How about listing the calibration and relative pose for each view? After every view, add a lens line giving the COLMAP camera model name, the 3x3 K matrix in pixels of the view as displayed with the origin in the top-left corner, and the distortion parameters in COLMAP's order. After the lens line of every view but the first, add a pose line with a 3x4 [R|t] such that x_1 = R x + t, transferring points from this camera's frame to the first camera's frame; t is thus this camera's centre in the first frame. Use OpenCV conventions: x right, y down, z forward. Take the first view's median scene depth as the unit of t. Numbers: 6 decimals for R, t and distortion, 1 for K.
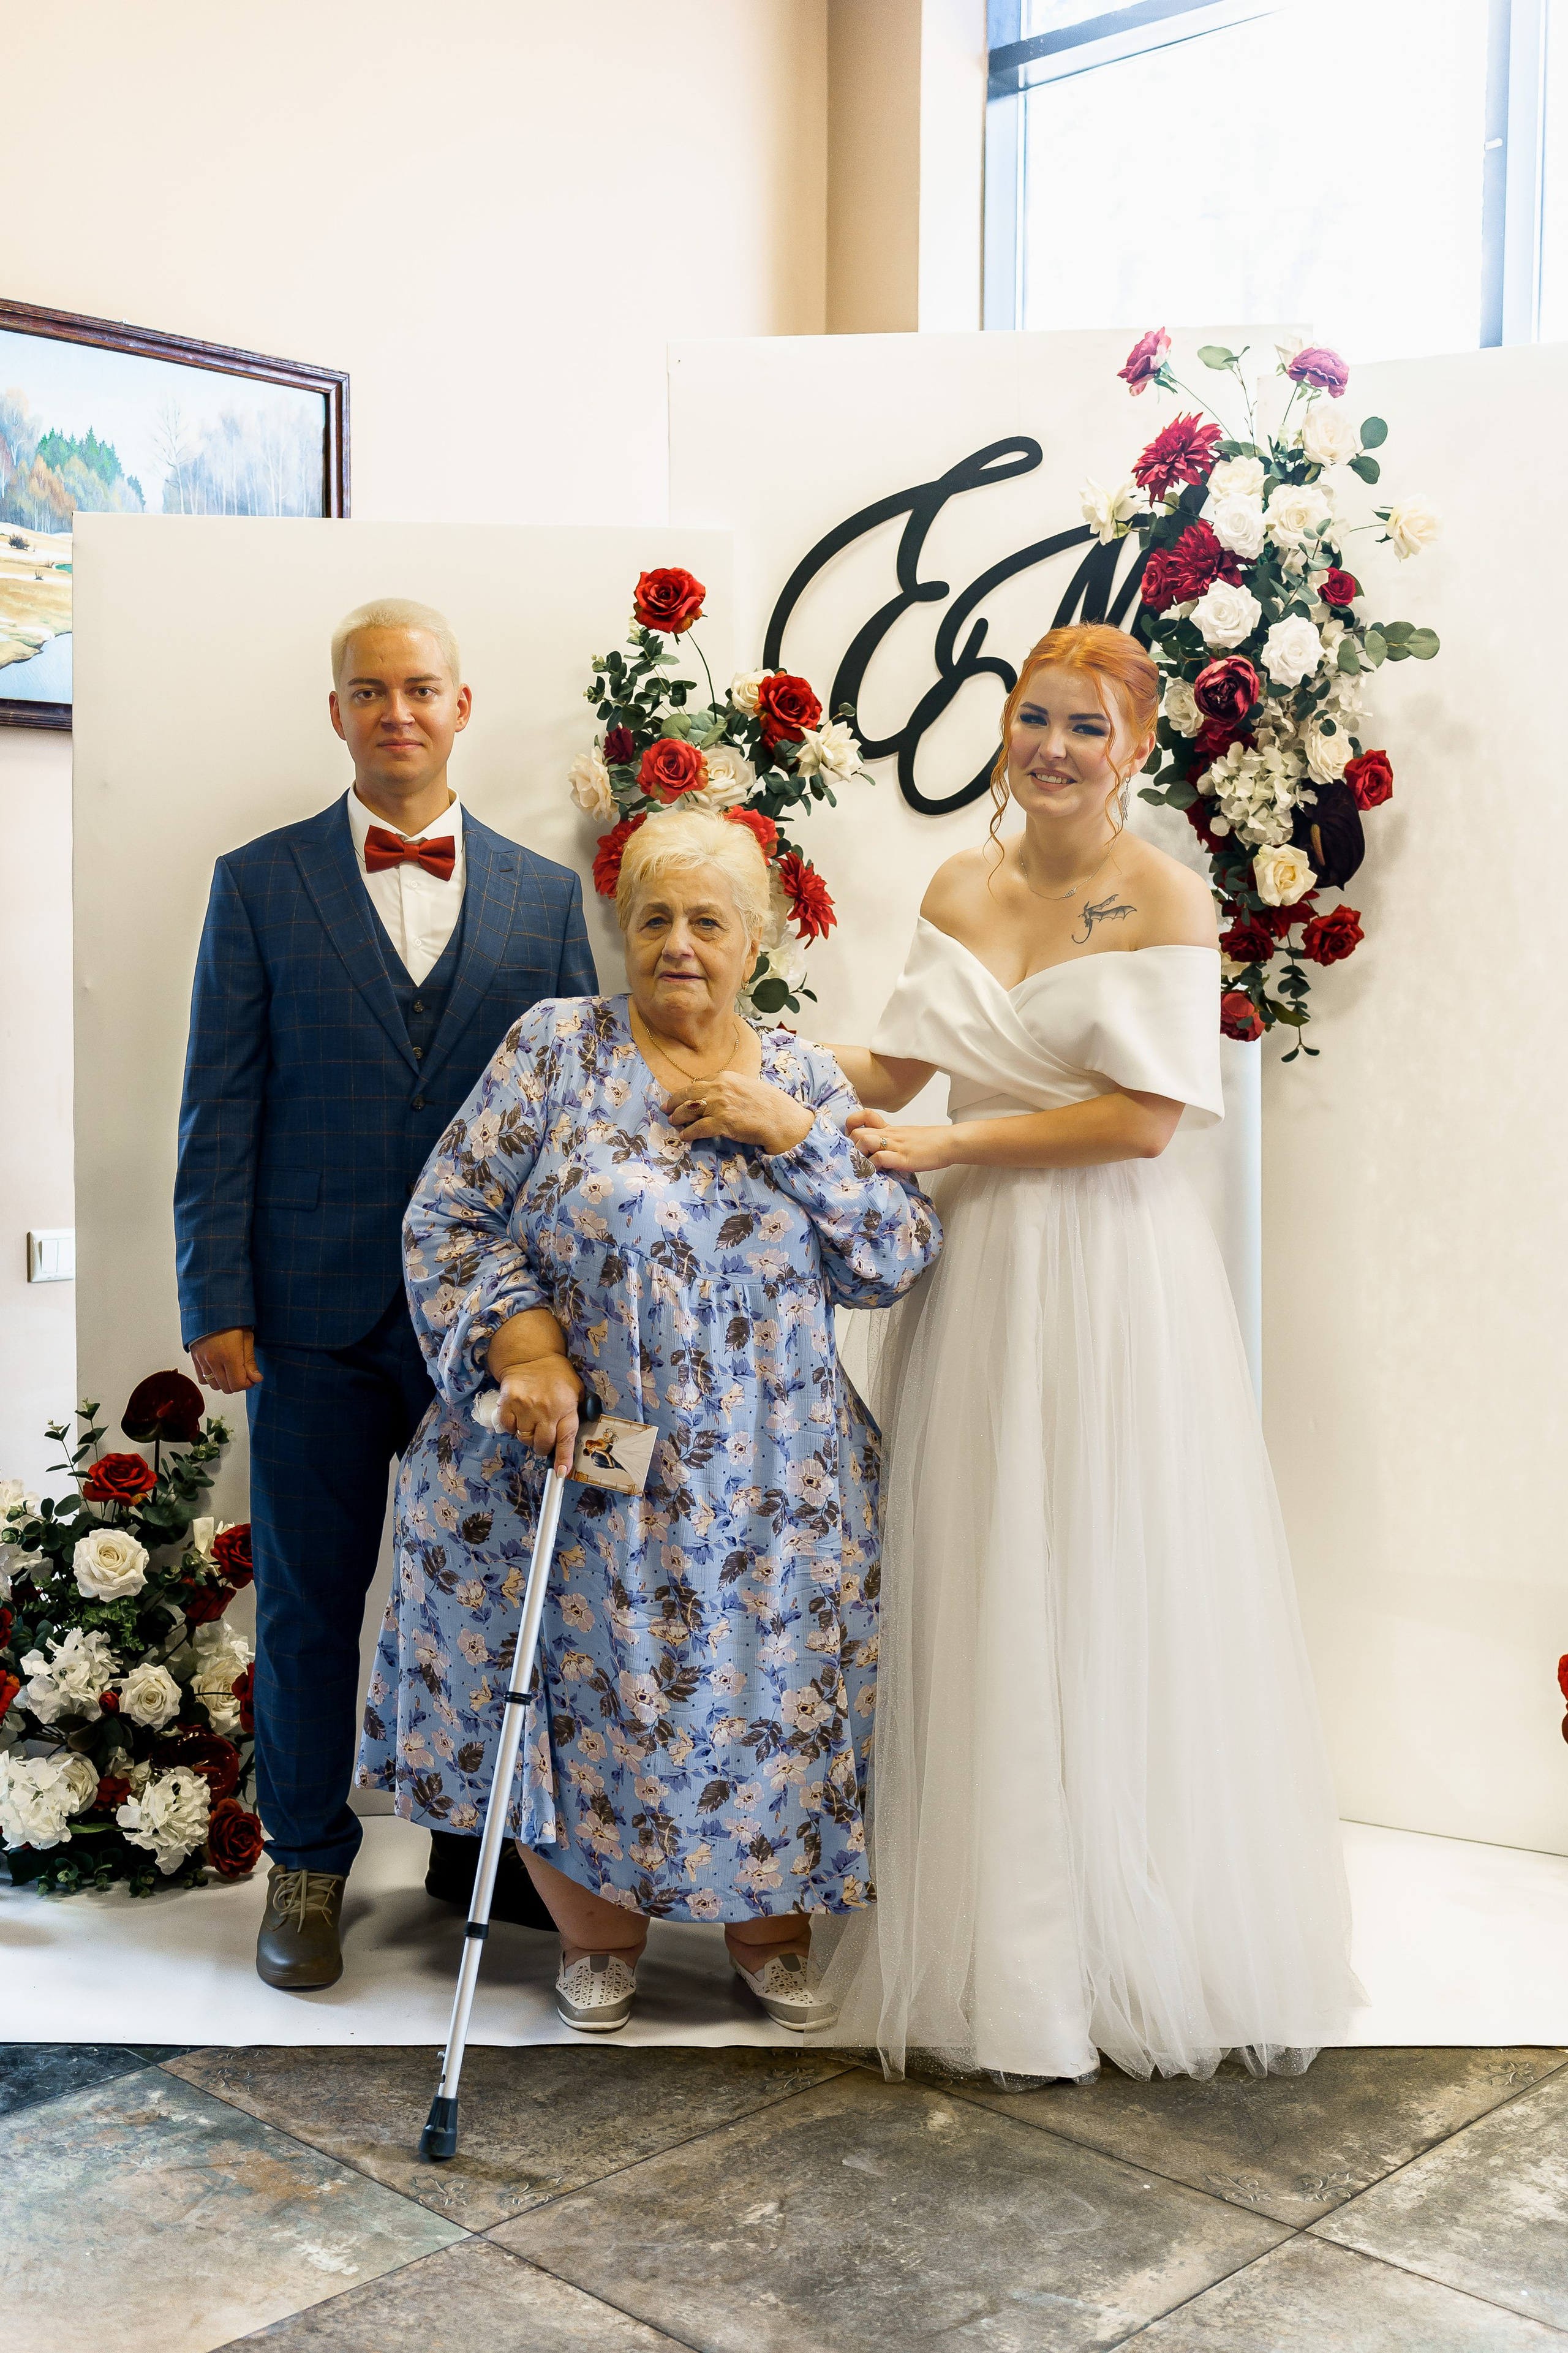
lens RADIAL K [[2504.4, 0, 786.4], [0, 2504.4, 1169.6], [0, 0, 1]] dist [-0.009554, 0.020835]
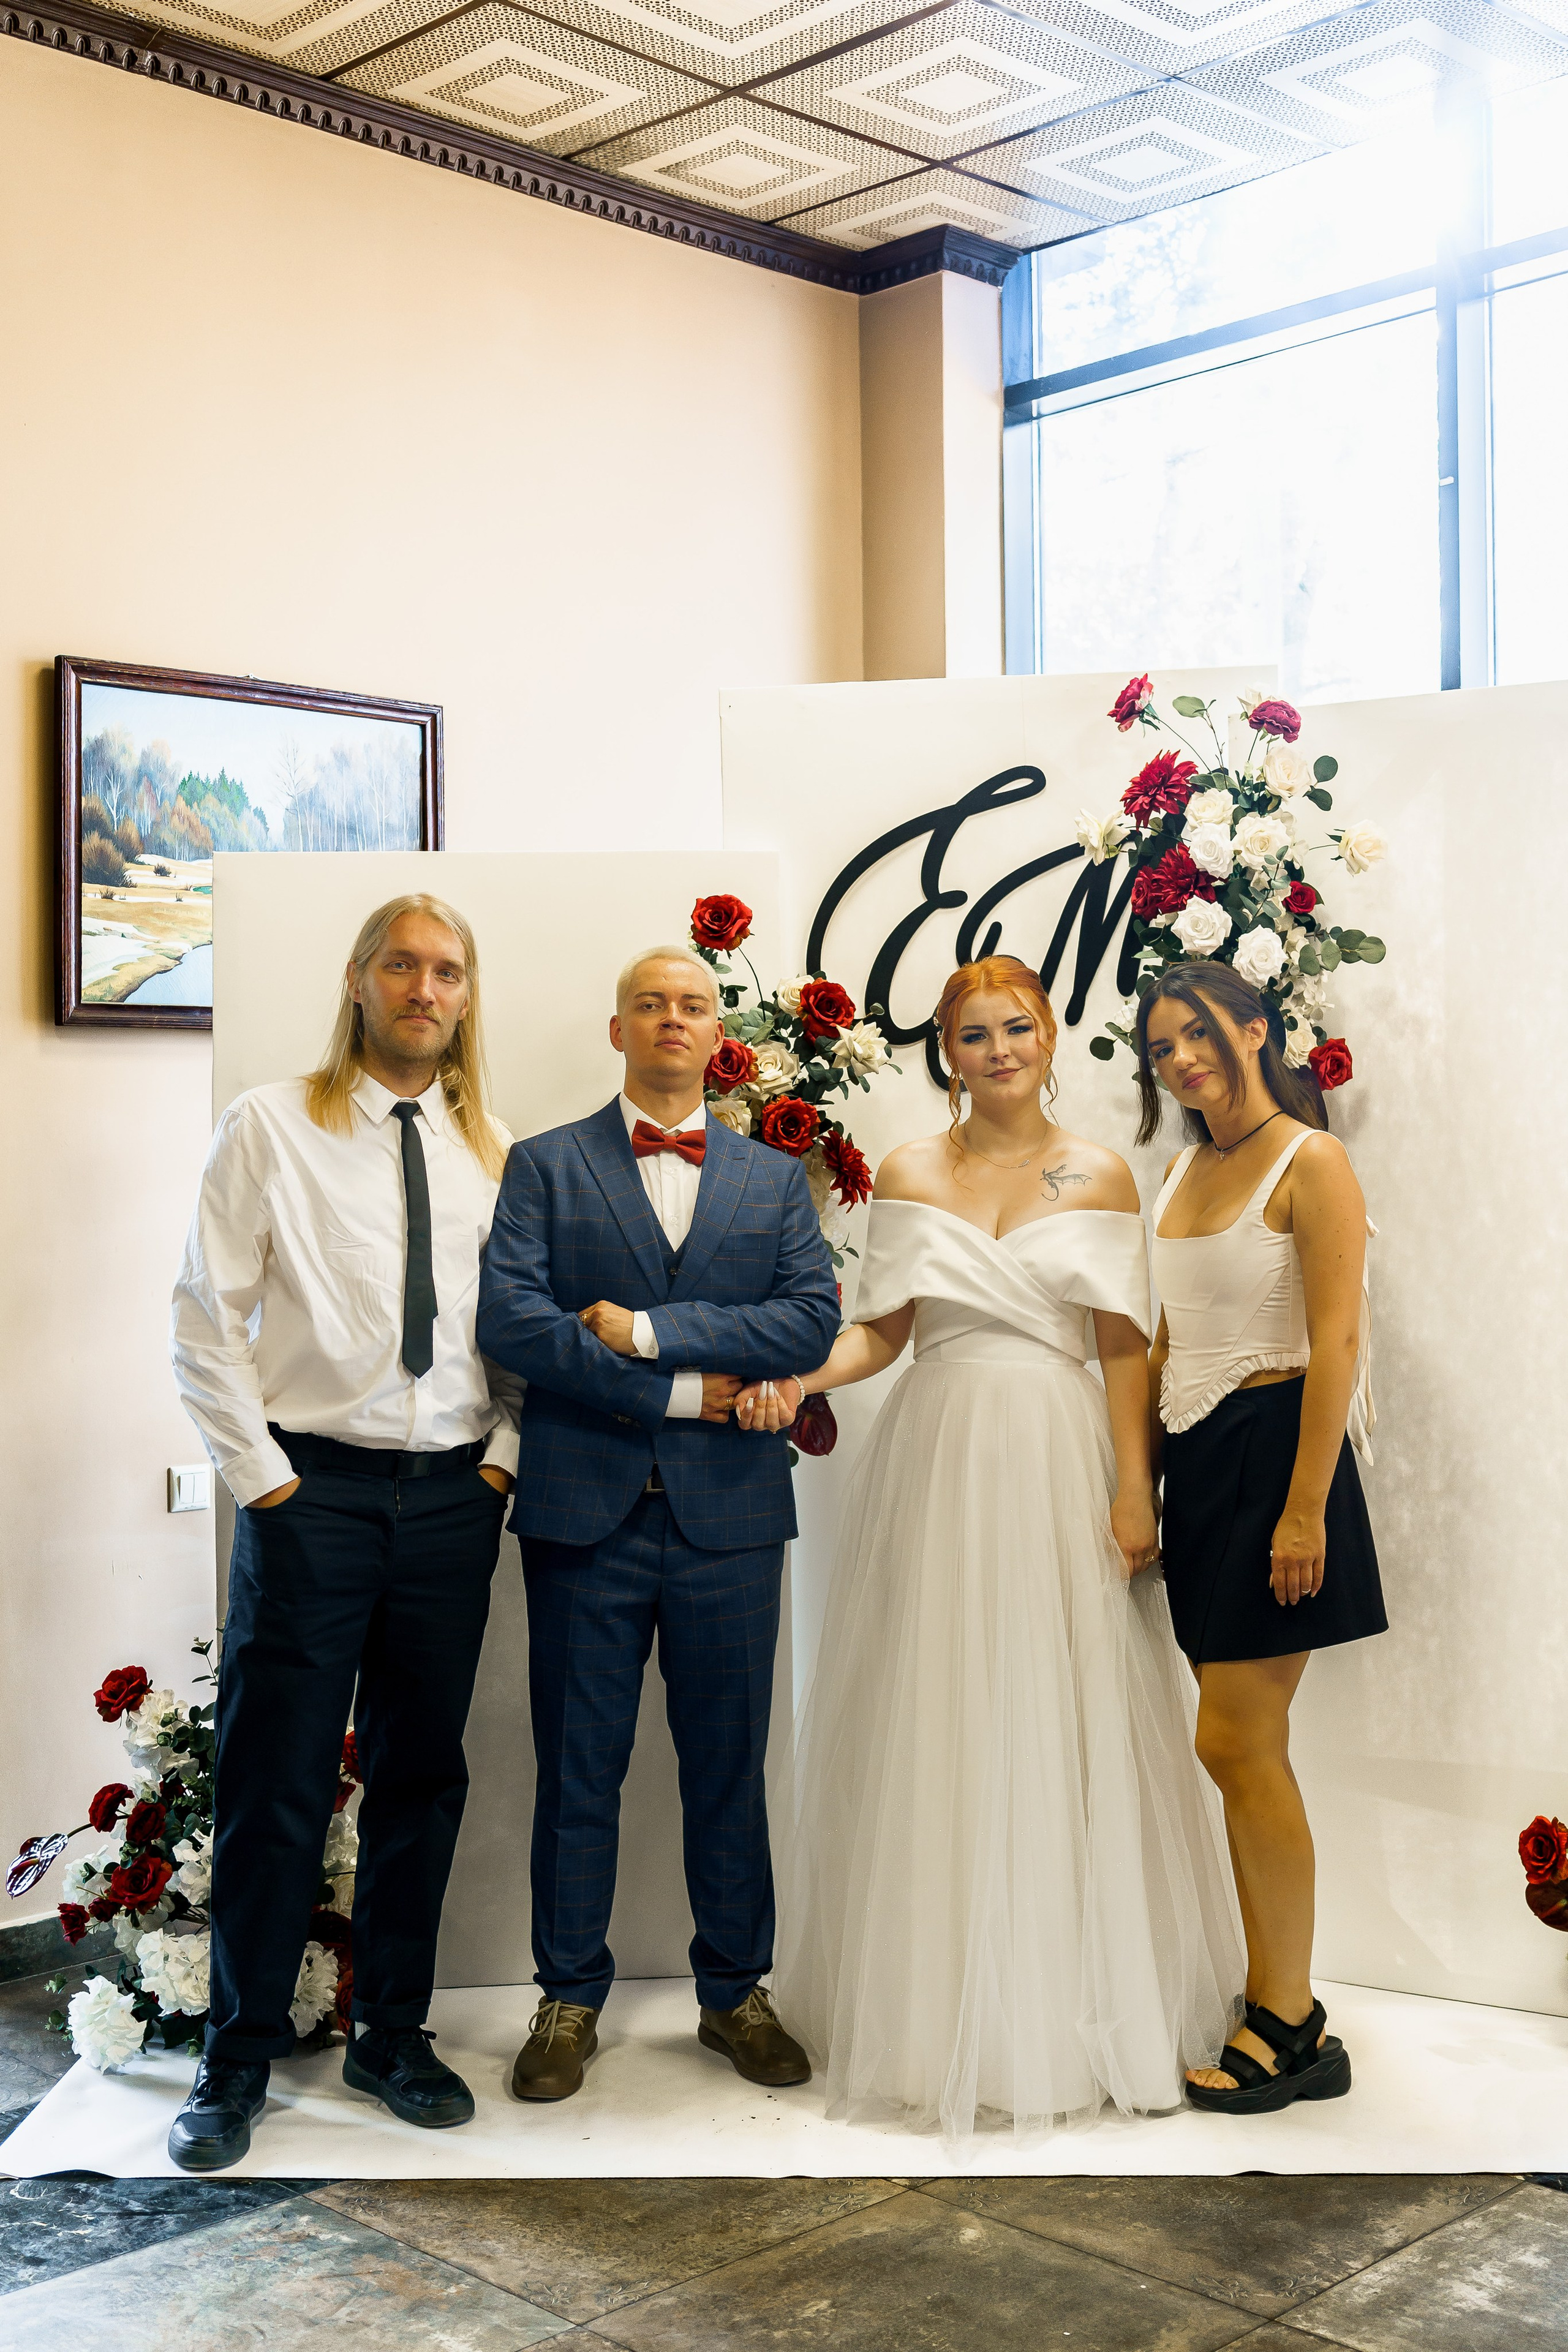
lens RADIAL K [[2575.8, 0, 784.0], [0, 2575.8, 1176.0], [0, 0, 1]] dist [0.002015, -0.009818]
pose [[0.999441, -0.017231, -0.028665, 0.013662], [0.015300, 0.997684, -0.066280, -0.029225], [0.029741, 0.065804, 0.997389, -0.189839]]
